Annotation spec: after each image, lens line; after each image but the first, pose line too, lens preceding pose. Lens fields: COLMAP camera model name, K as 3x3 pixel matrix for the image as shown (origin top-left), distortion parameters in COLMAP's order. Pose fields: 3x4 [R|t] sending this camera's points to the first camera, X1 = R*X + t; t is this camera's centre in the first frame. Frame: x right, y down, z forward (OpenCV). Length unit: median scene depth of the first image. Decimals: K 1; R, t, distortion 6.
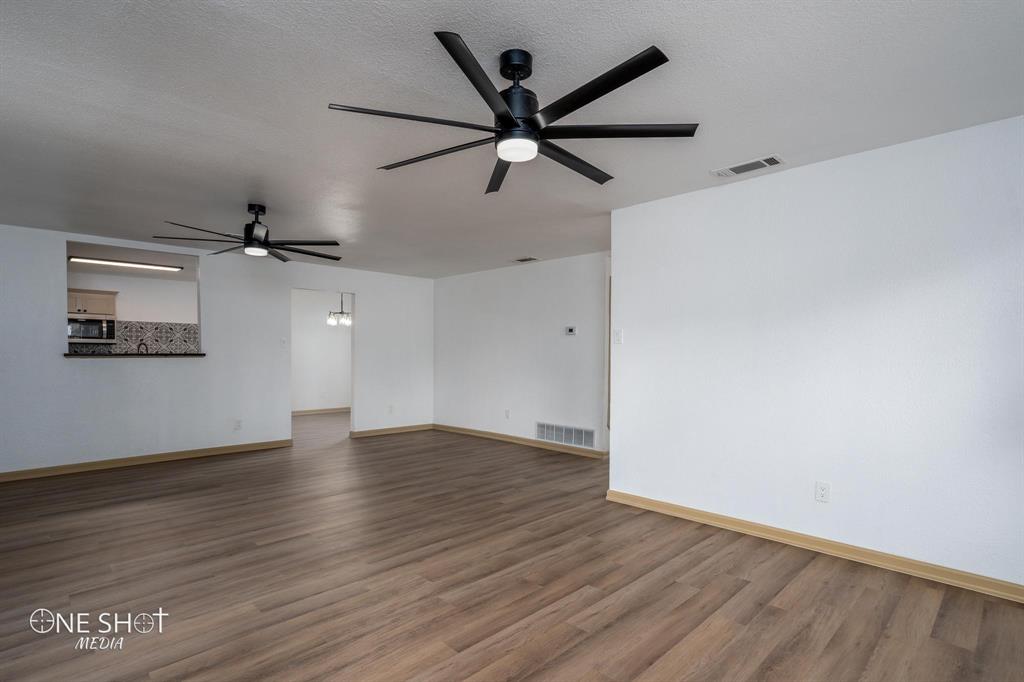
lens RADIAL K [[501.5, 0, 505.3], [0, 501.5, 366.4], [0, 0, 1]] dist [0.007104, -0.000445]
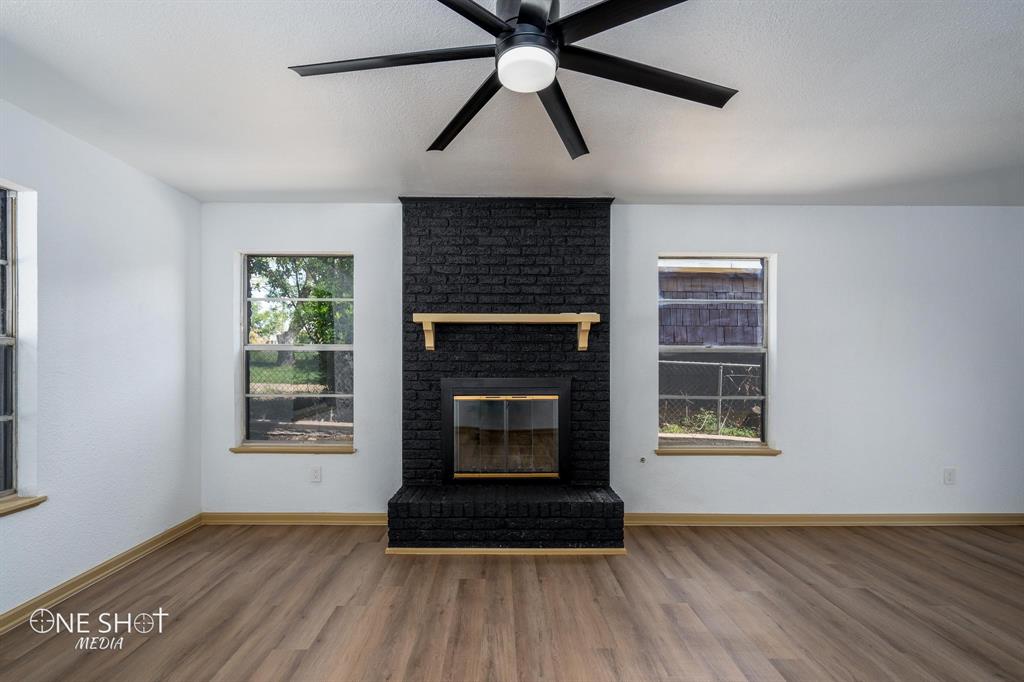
lens RADIAL K [[479.2, 0, 506.3], [0, 479.2, 351.8], [0, 0, 1]] dist [-0.006260, 0.003324]
pose [[-0.692060, -0.021772, -0.721511, 0.296522], [-0.027125, 0.999623, -0.004145, -0.017347], [0.721330, 0.016702, -0.692390, 0.835242]]
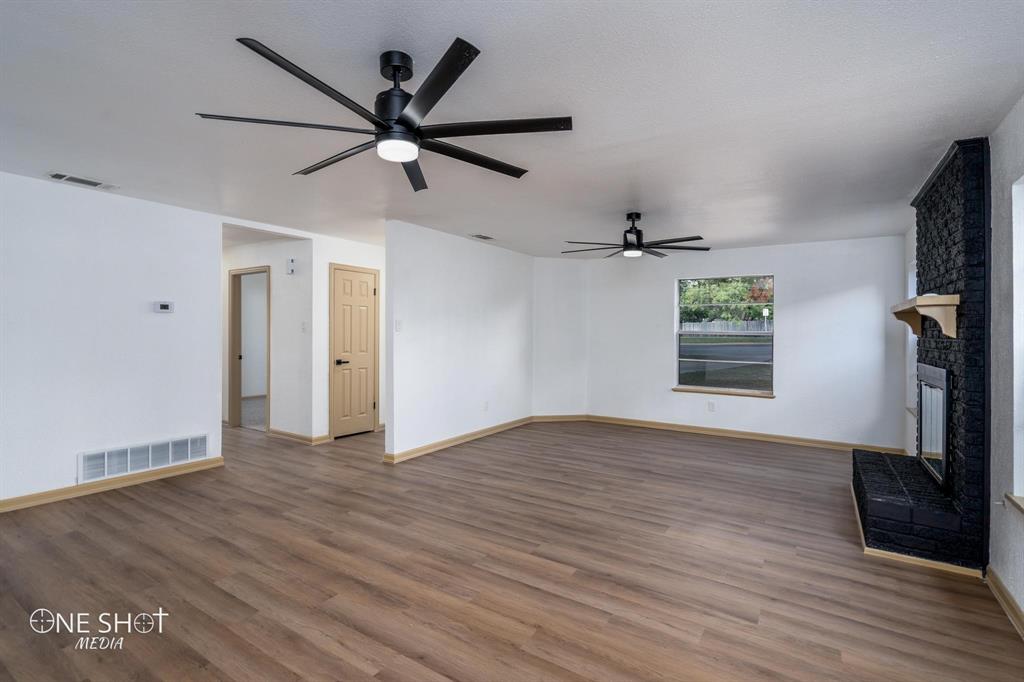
lens RADIAL K [[479.2, 0, 523.4], [0, 479.2, 333.4], [0, 0, 1]] dist [-0.006260, 0.003324]
pose [[-0.237595, -0.006830, 0.971340, -1.161860], [0.014891, 0.999832, 0.010673, -0.059081], [-0.971250, 0.017000, -0.237454, 1.167368]]
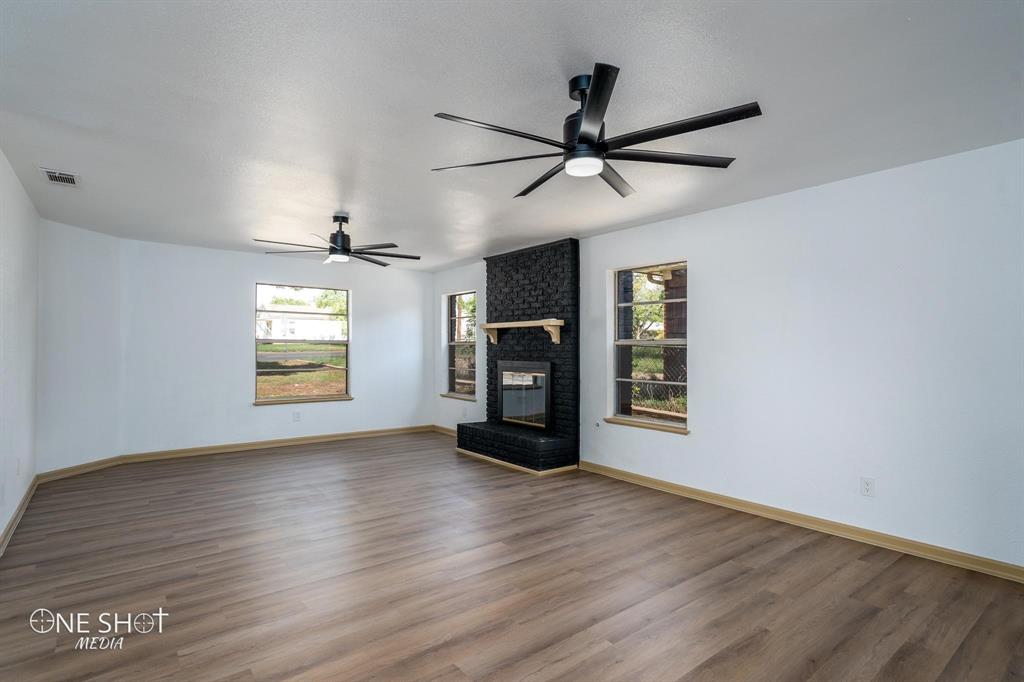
lens RADIAL K [[501.5, 0, 507.3], [0, 501.5, 348.5], [0, 0, 1]] dist [0.007104, -0.000445]
pose [[-0.993442, -0.004565, 0.114244, -0.567458], [-0.001373, 0.999607, 0.028009, -0.058114], [-0.114327, 0.027669, -0.993058, 1.814129]]
